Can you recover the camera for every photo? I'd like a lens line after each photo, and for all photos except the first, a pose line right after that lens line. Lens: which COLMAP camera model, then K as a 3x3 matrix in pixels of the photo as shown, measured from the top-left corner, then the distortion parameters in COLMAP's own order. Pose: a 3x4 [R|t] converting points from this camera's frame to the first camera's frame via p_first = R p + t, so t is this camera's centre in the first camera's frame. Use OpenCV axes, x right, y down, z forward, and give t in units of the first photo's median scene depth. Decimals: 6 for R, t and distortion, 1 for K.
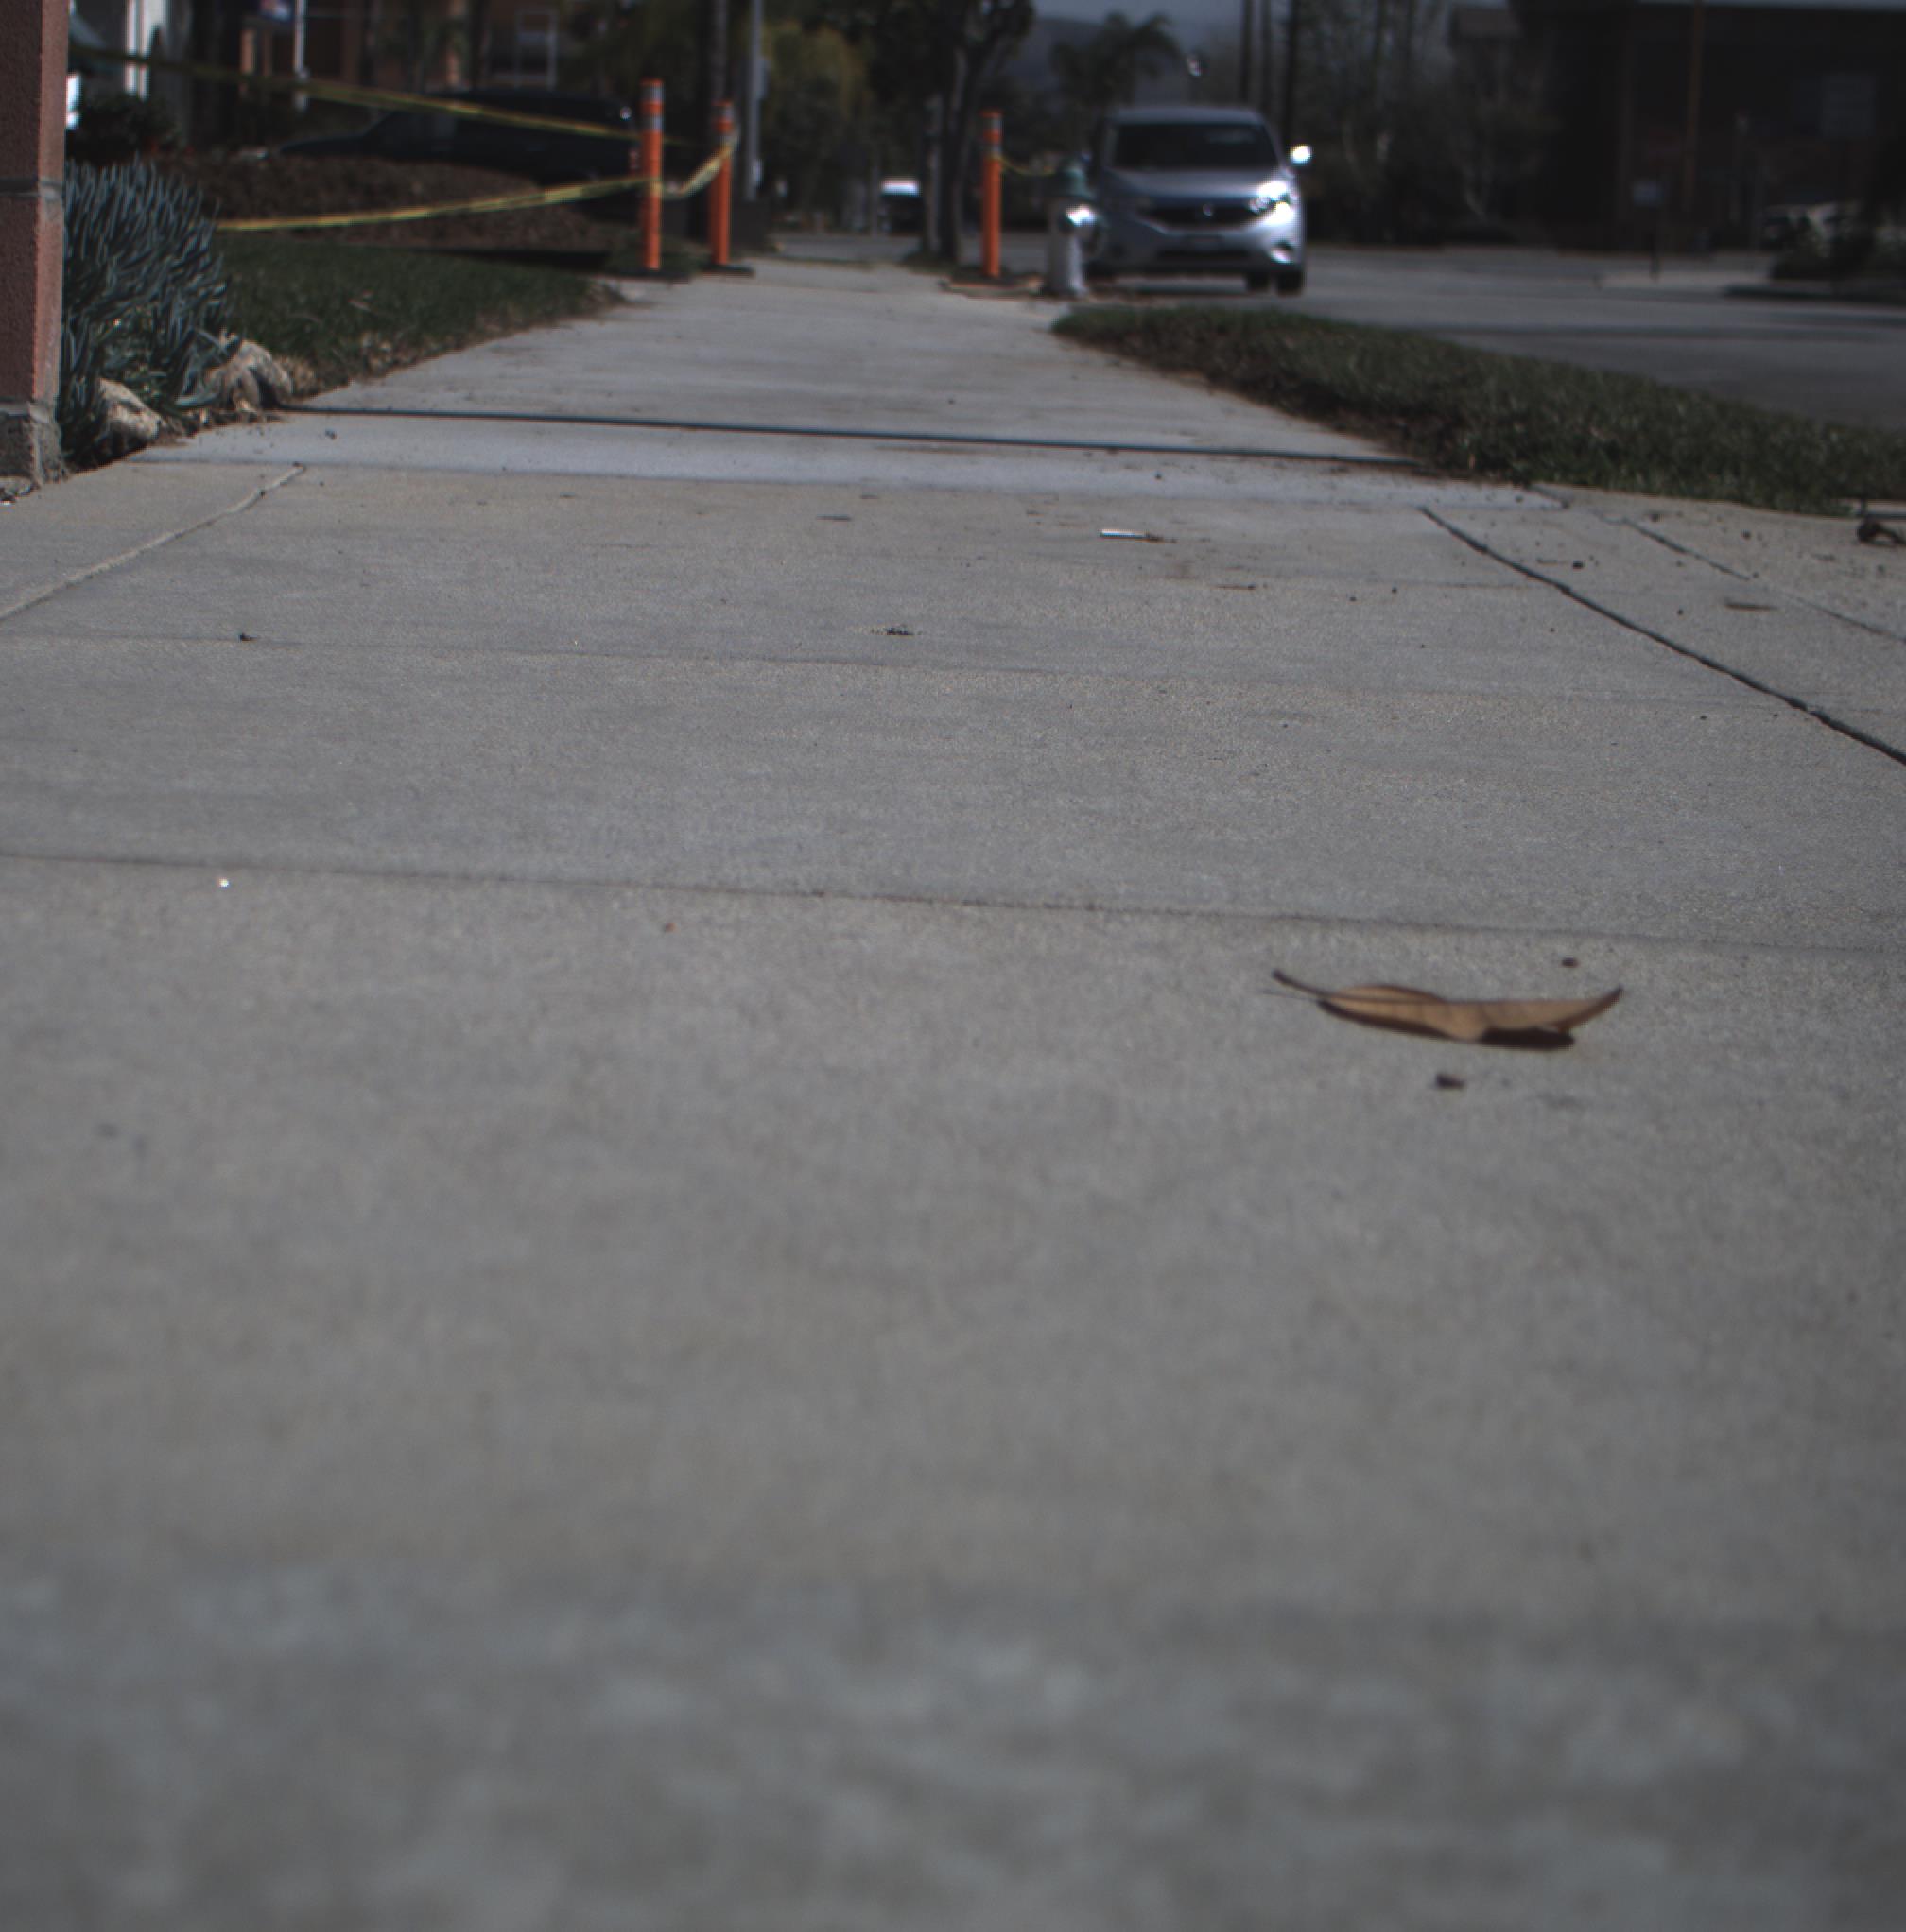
lens RADIAL K [[4335.8, 0, 718.5], [0, 4335.8, 958.0], [0, 0, 1]] dist [-0.174216, 0.788754]
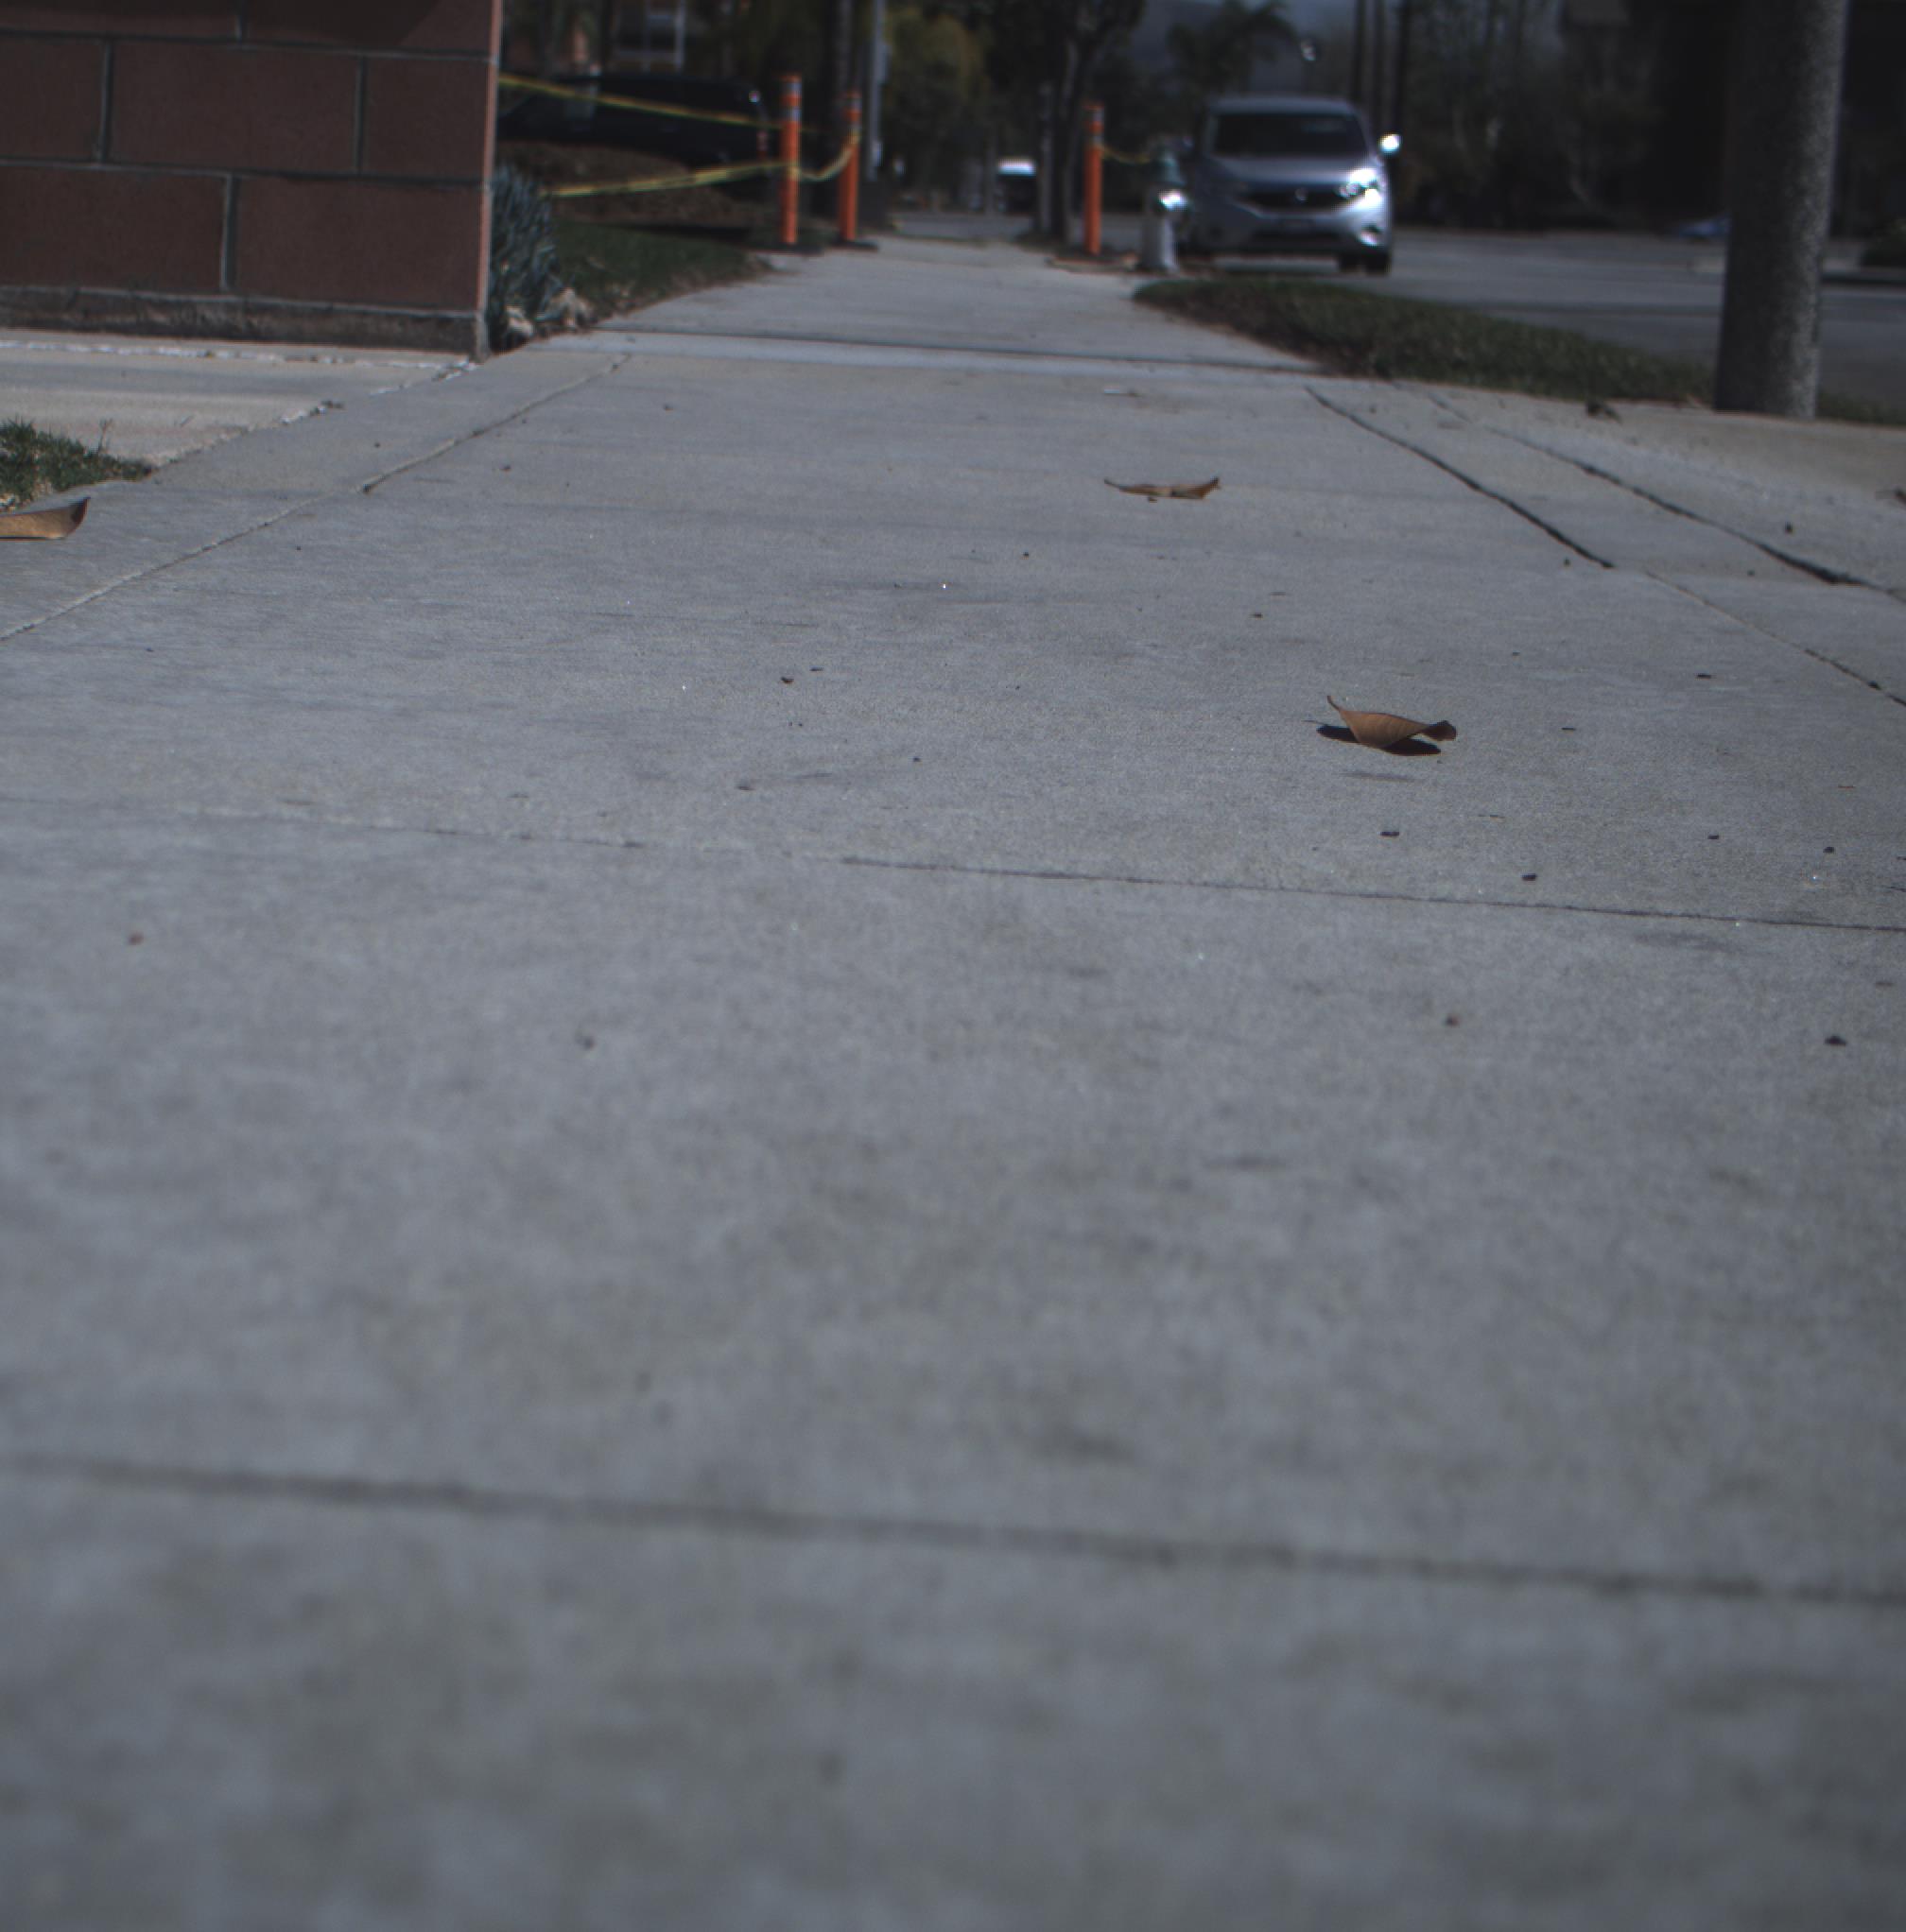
lens RADIAL K [[4335.8, 0, 718.5], [0, 4335.8, 958.0], [0, 0, 1]] dist [-0.174216, 0.788754]
pose [[0.999598, 0.014371, -0.024425, -0.001964], [-0.014242, 0.999884, 0.005462, 0.011704], [0.024501, -0.005112, 0.999687, -0.071011]]
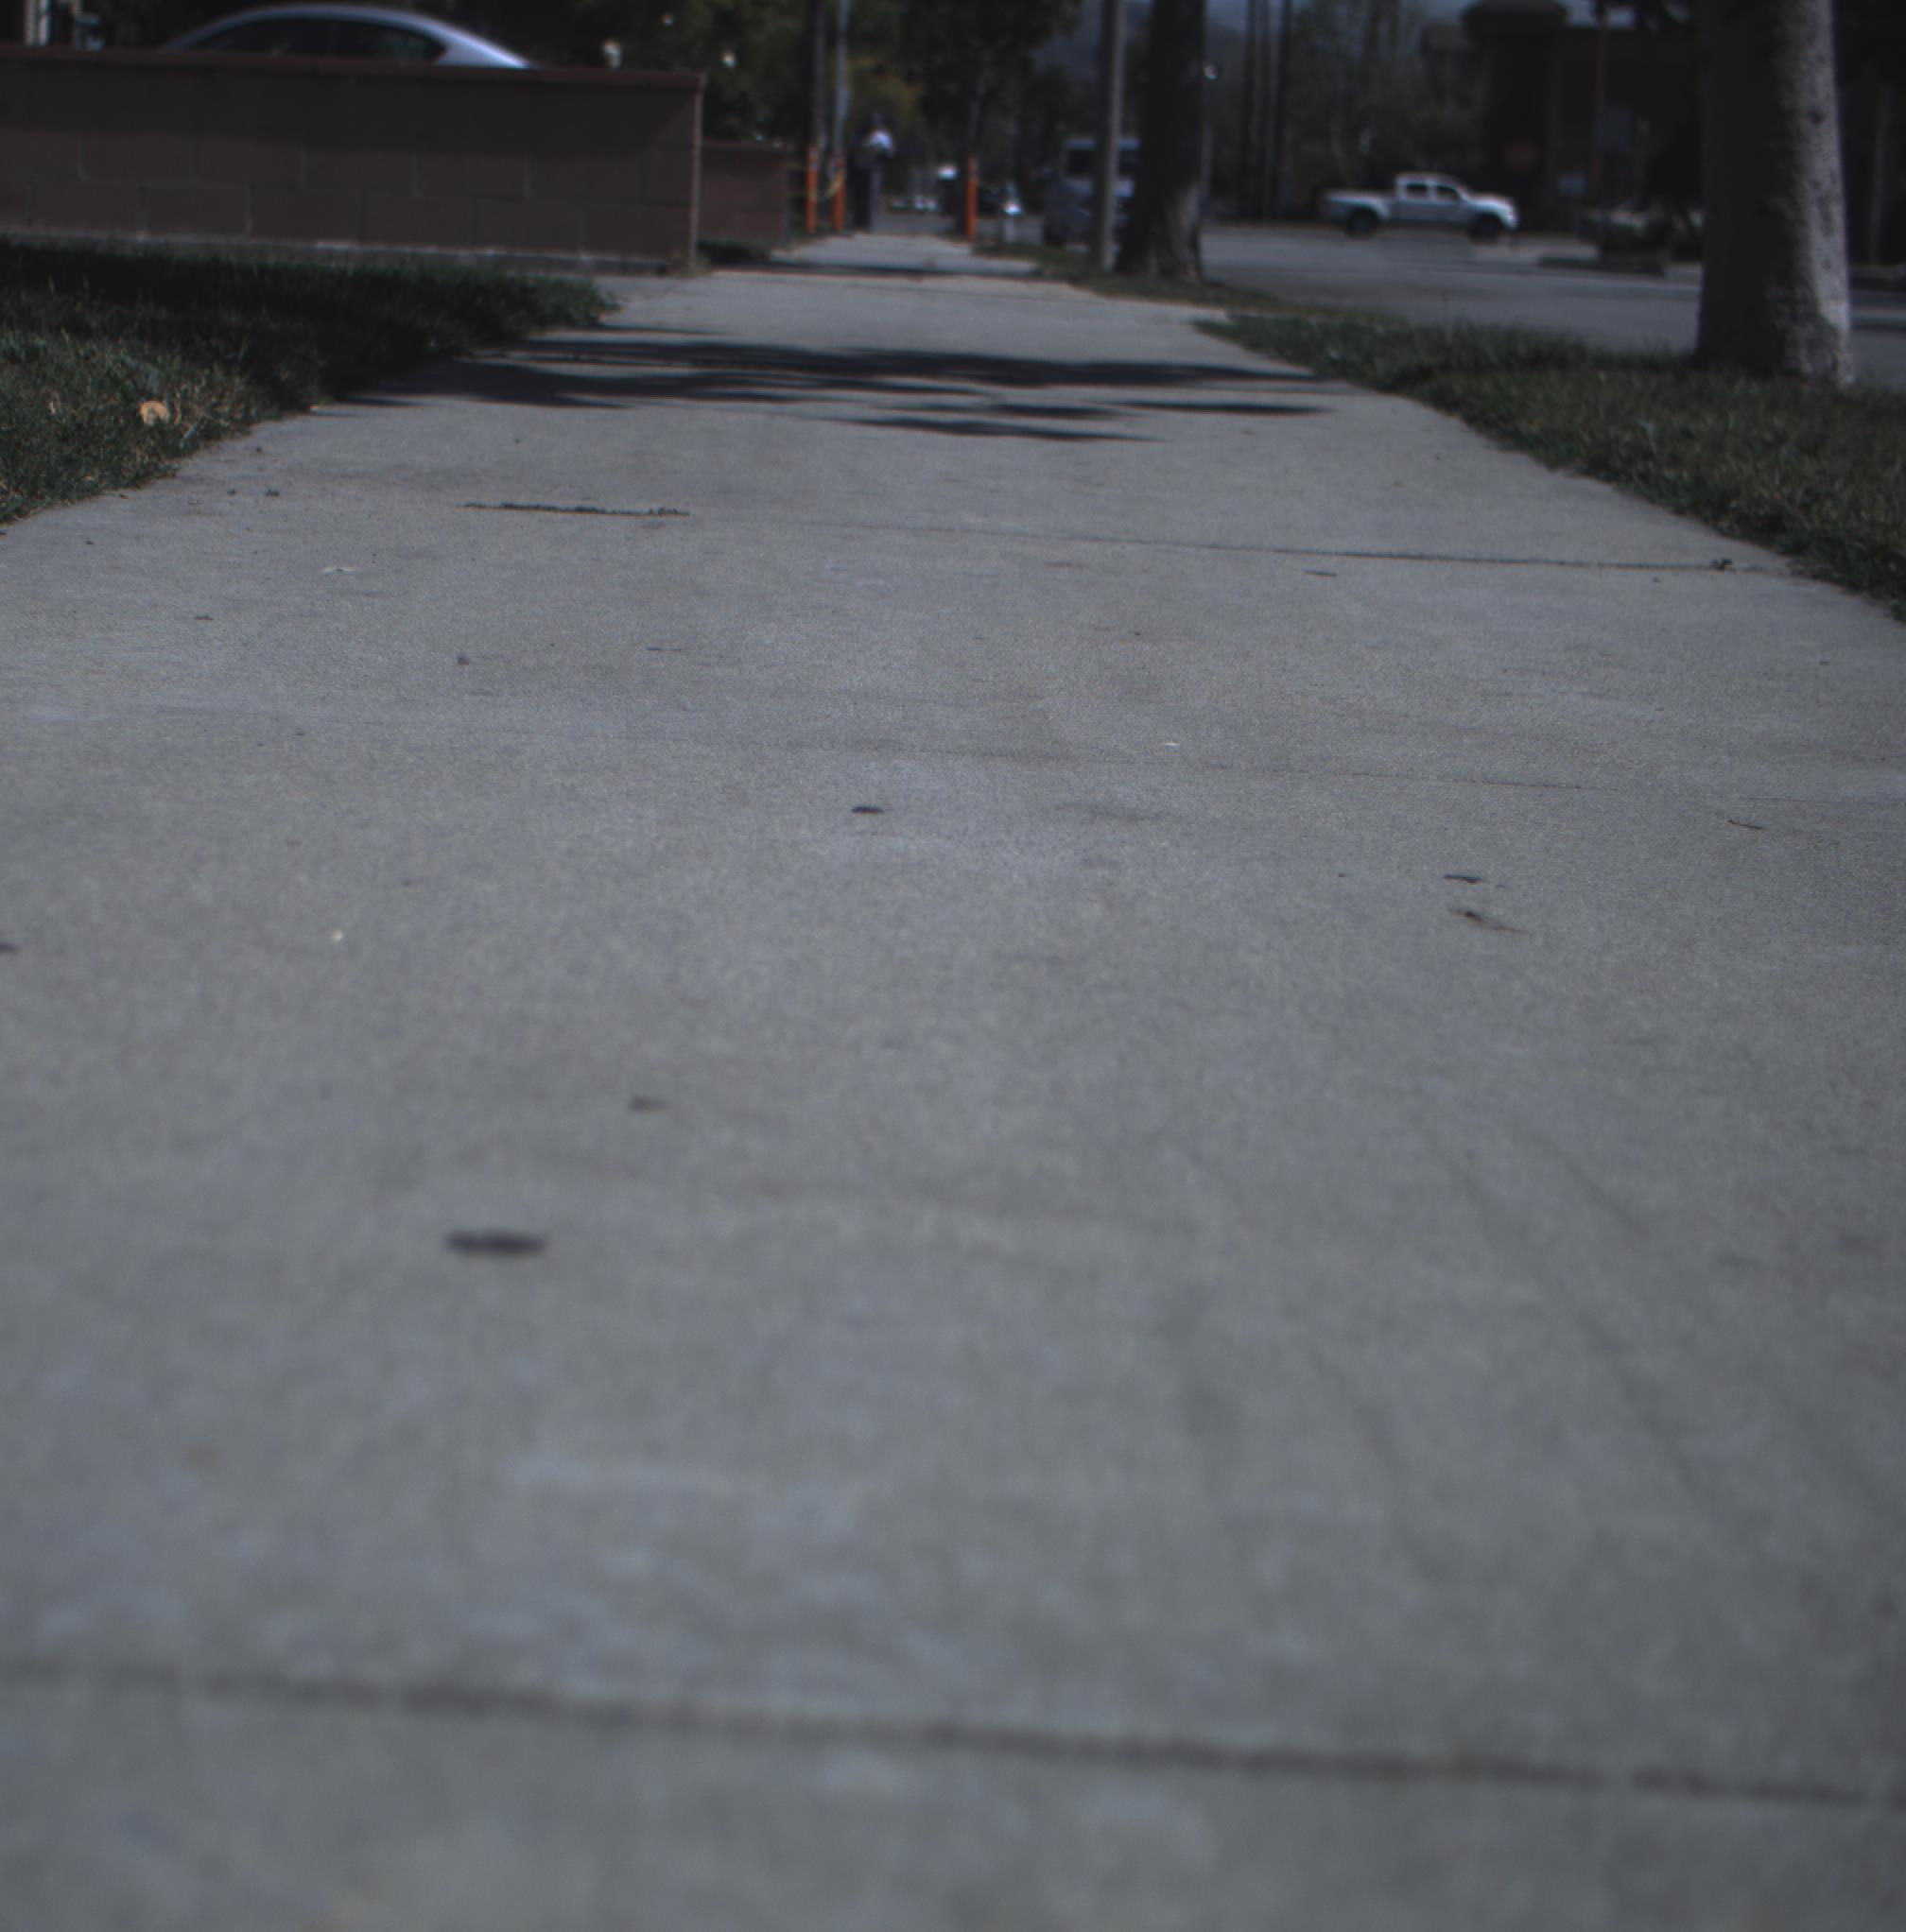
lens RADIAL K [[4335.8, 0, 718.5], [0, 4335.8, 958.0], [0, 0, 1]] dist [-0.174216, 0.788754]
pose [[0.999881, 0.008297, -0.013023, -0.016797], [-0.008231, 0.999953, 0.005072, 0.109356], [0.013065, -0.004964, 0.999902, -0.658472]]
